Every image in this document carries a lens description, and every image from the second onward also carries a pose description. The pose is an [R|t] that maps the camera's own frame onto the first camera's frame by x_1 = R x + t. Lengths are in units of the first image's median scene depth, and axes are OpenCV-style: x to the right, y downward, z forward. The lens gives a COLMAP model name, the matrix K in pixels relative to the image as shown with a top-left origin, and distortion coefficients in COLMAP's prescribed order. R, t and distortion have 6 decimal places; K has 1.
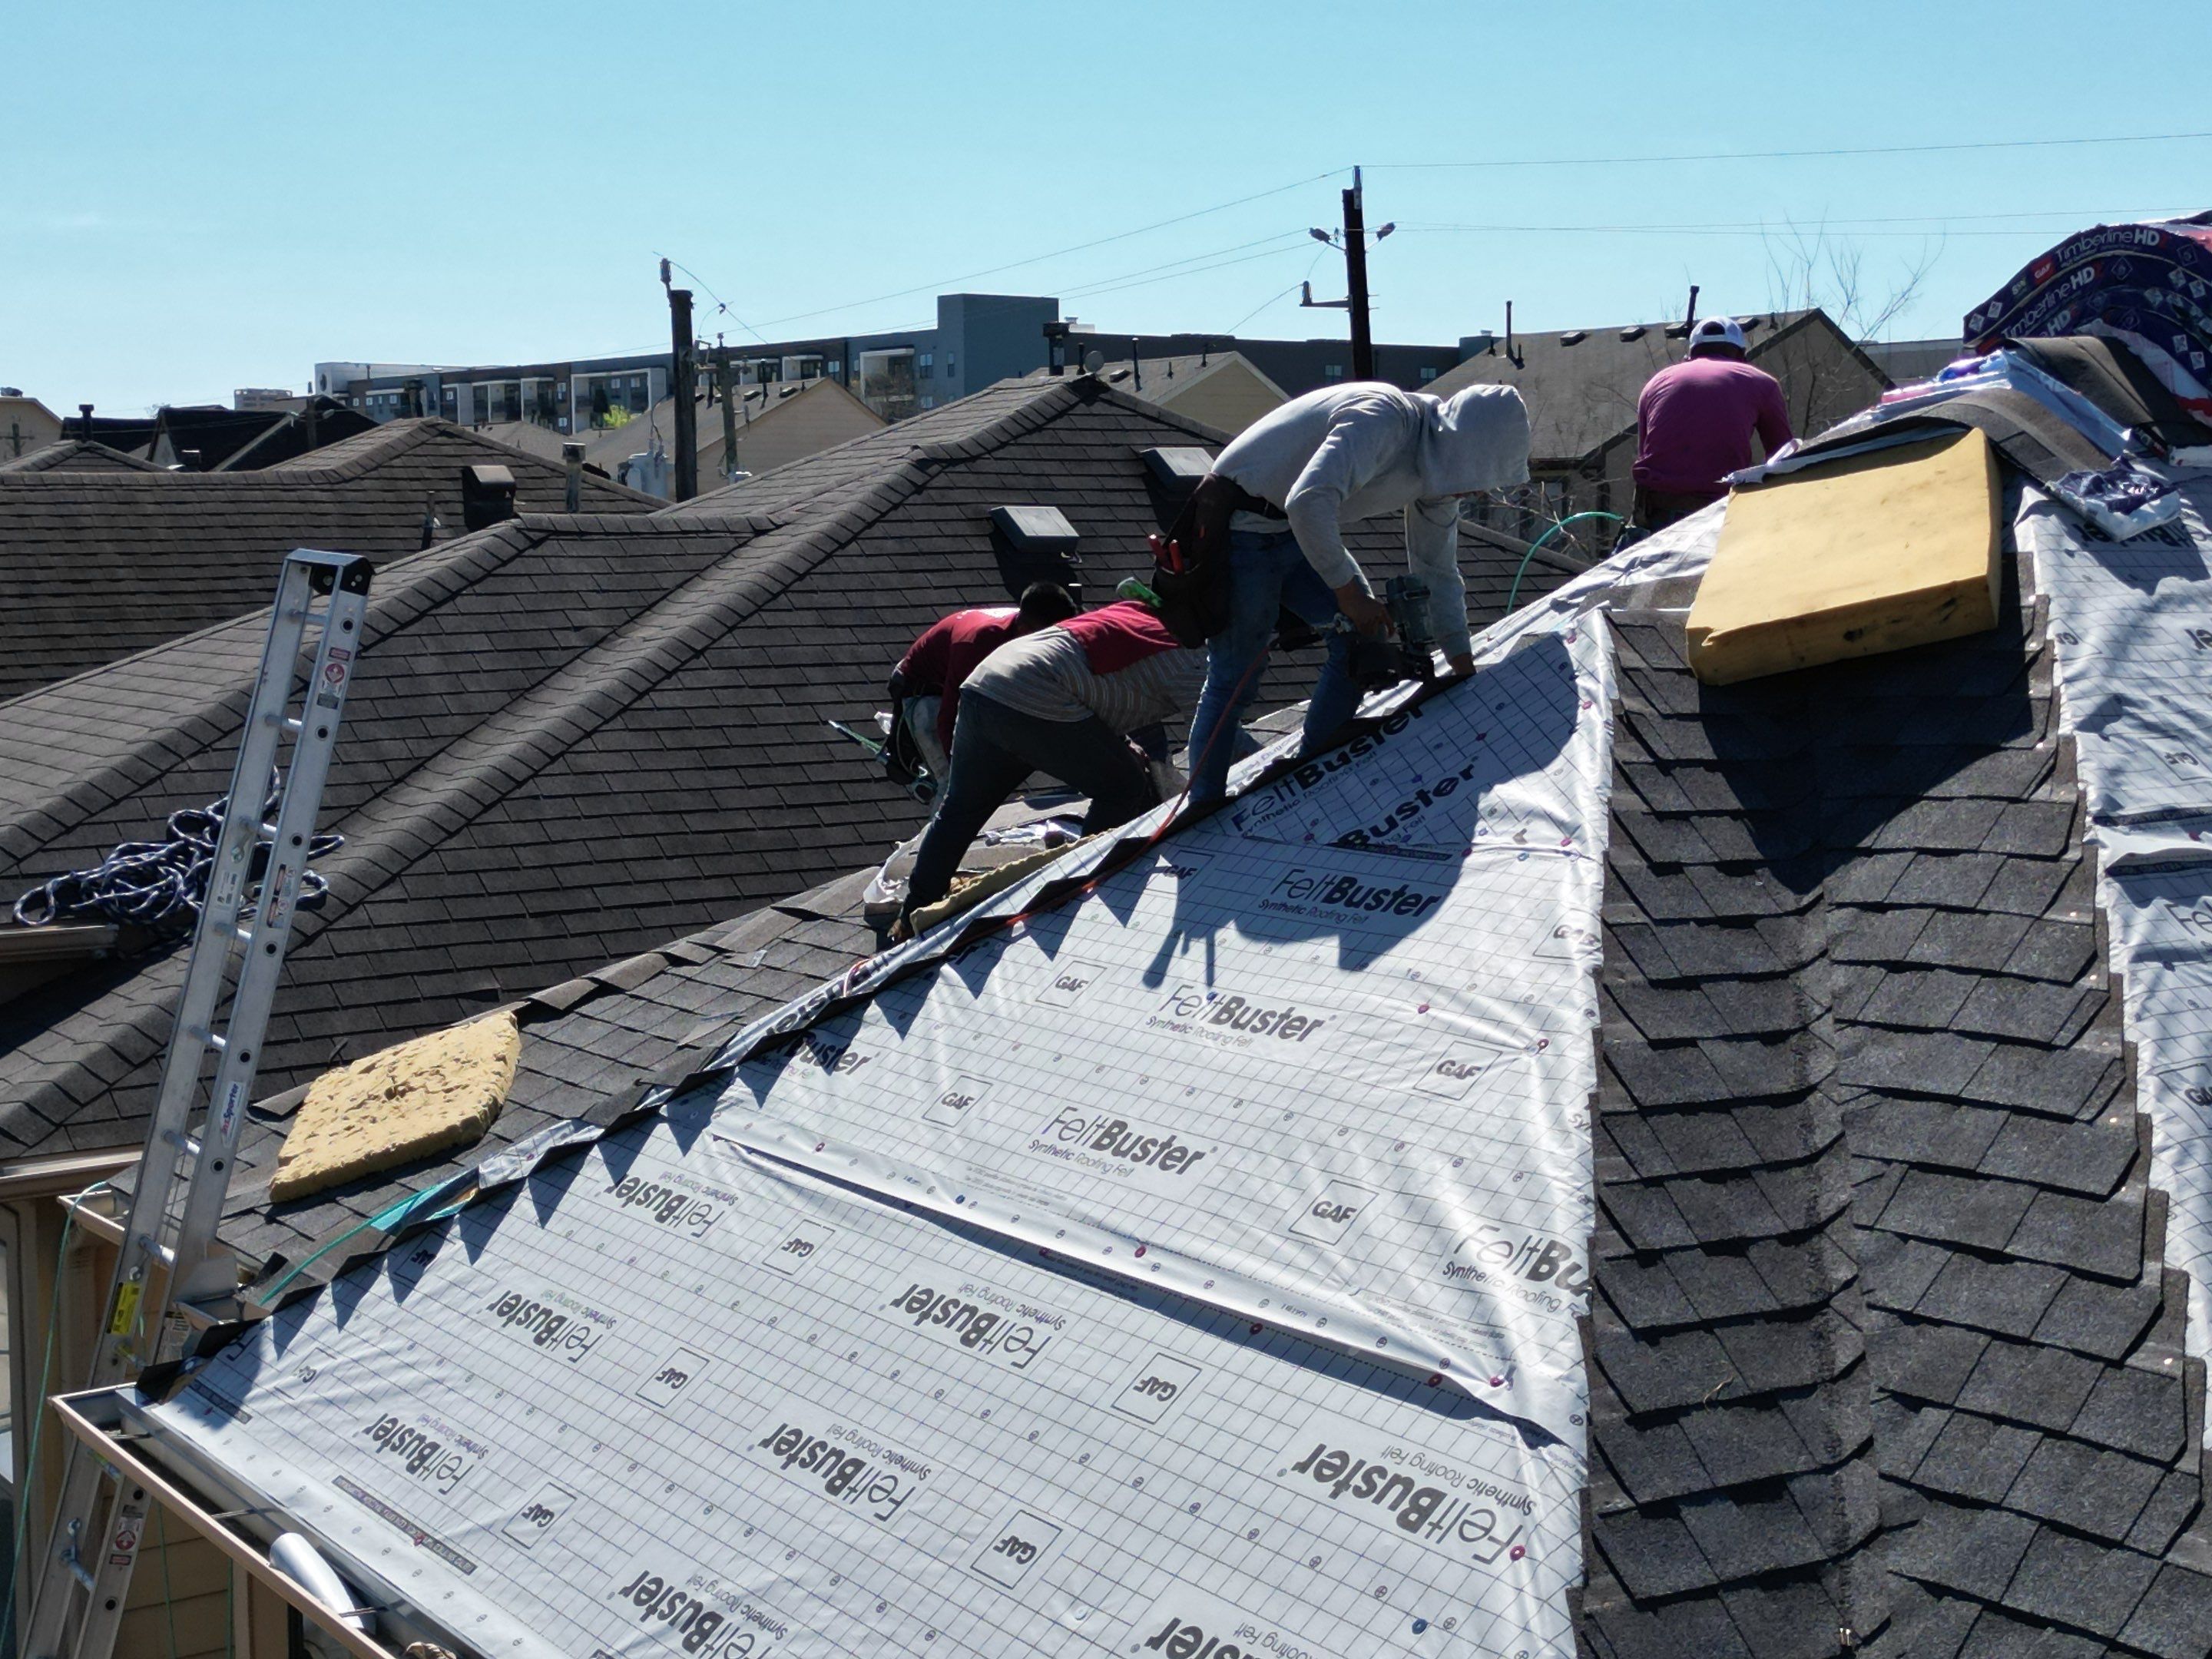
lens RADIAL K [[3066.7, 0, 1115.7], [0, 3066.7, 835.8], [0, 0, 1]] dist [0.191410, -0.562516]
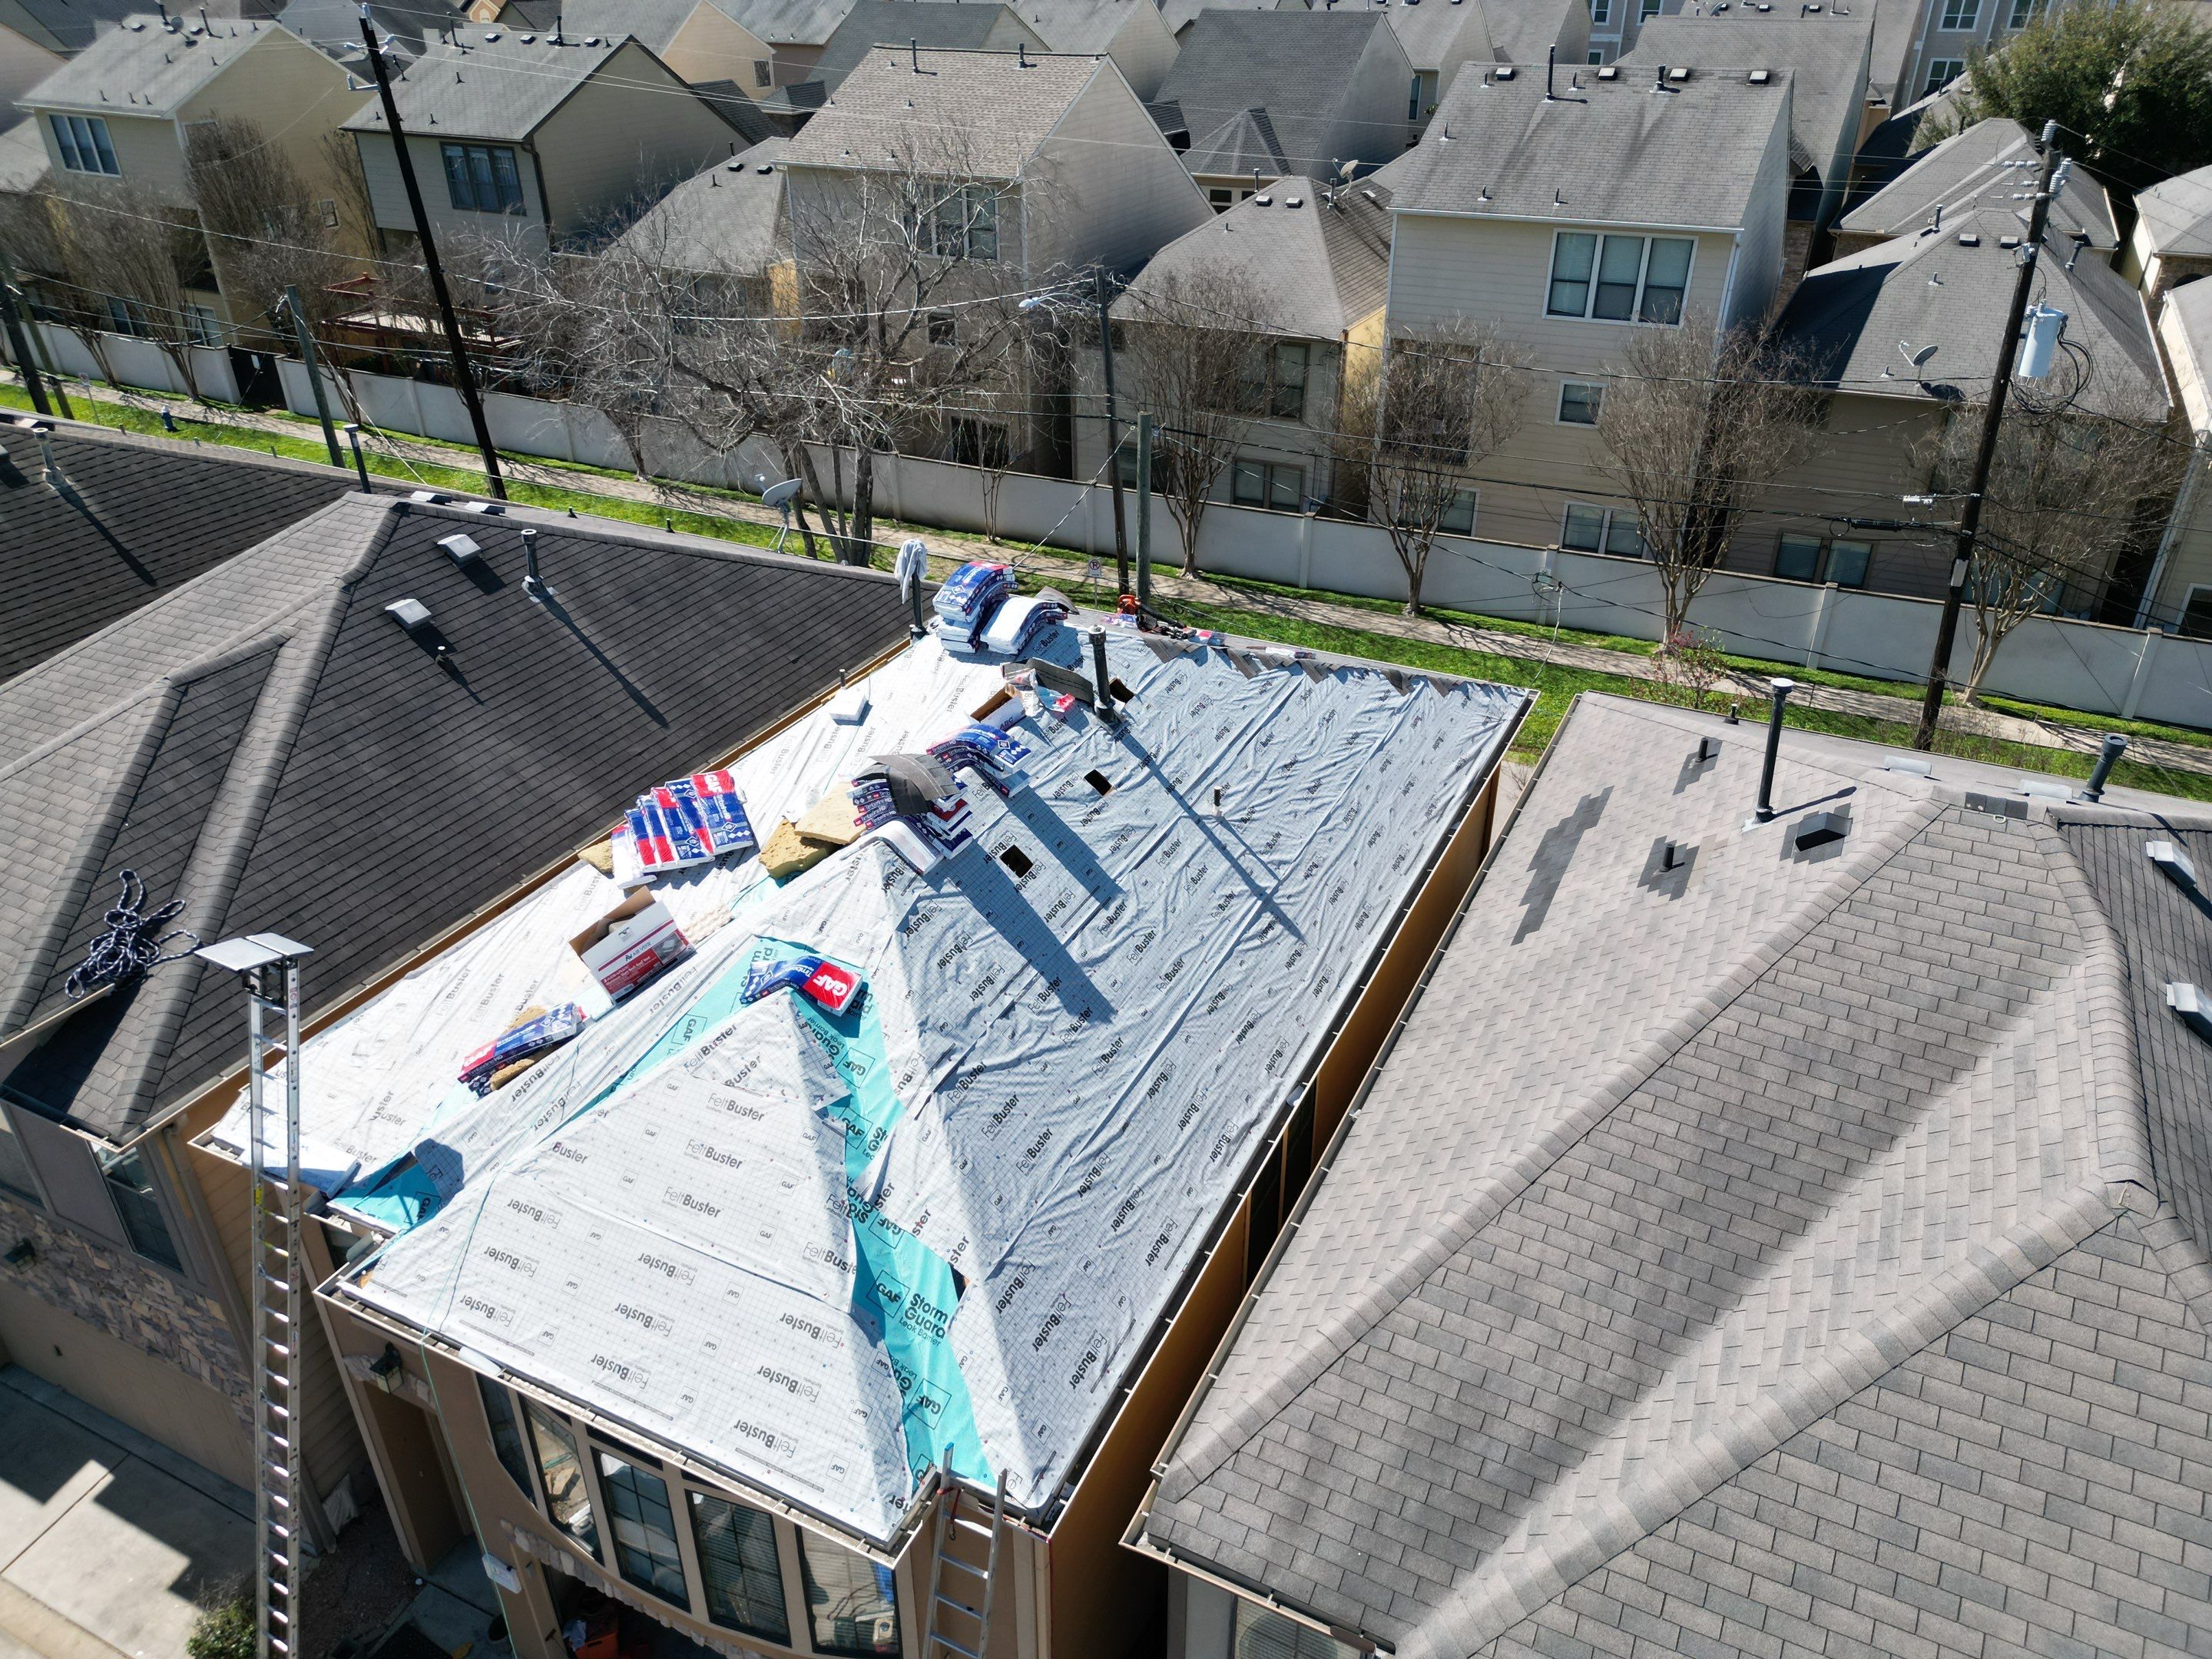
lens RADIAL K [[1552.5, 0, 1107.8], [0, 1552.5, 818.7], [0, 0, 1]] dist [0.062315, -0.059722]
pose [[0.879026, -0.236392, 0.414044, -0.197501], [0.049501, 0.908985, 0.413878, -0.929953], [-0.474198, -0.343314, 0.810723, -0.532012]]
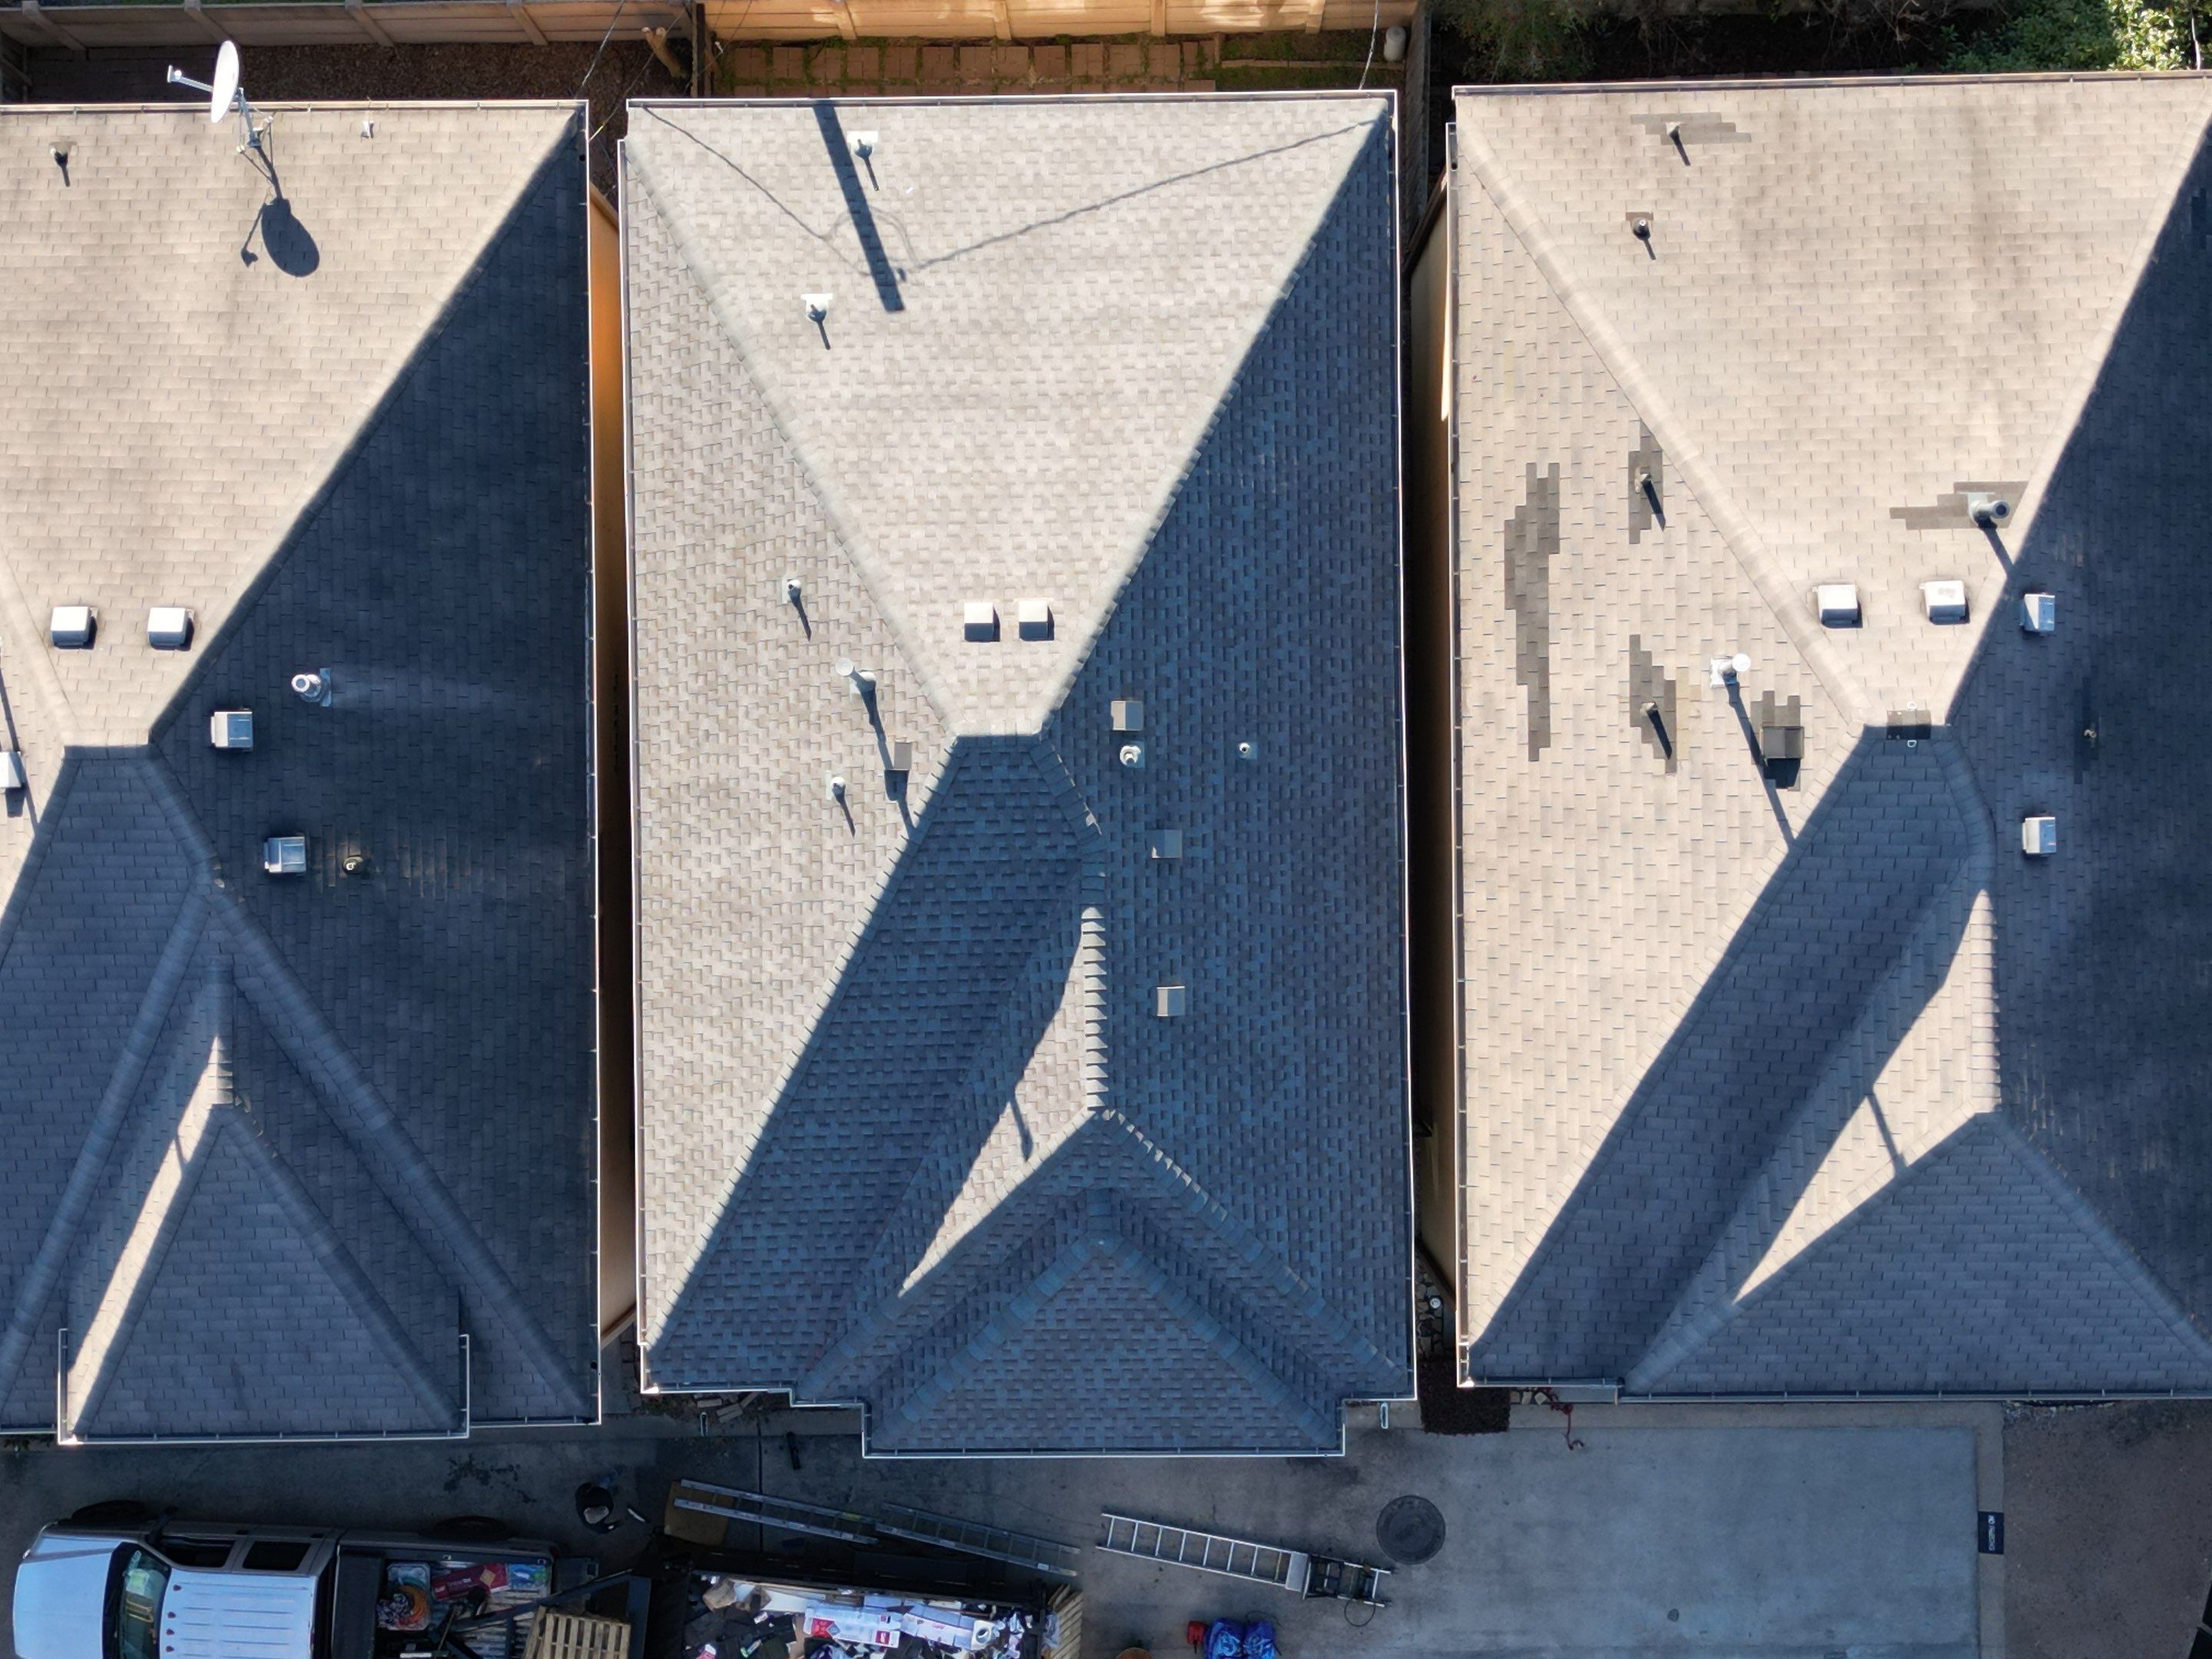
lens RADIAL K [[3078.3, 0, 1110.7], [0, 3078.3, 816.7], [0, 0, 1]] dist [0.157875, -0.452695]
pose [[0.566773, -0.823870, 0.002584, 0.650569], [0.095013, 0.068478, 0.993118, -4.583257], [-0.818377, -0.562627, 0.117089, 0.758780]]
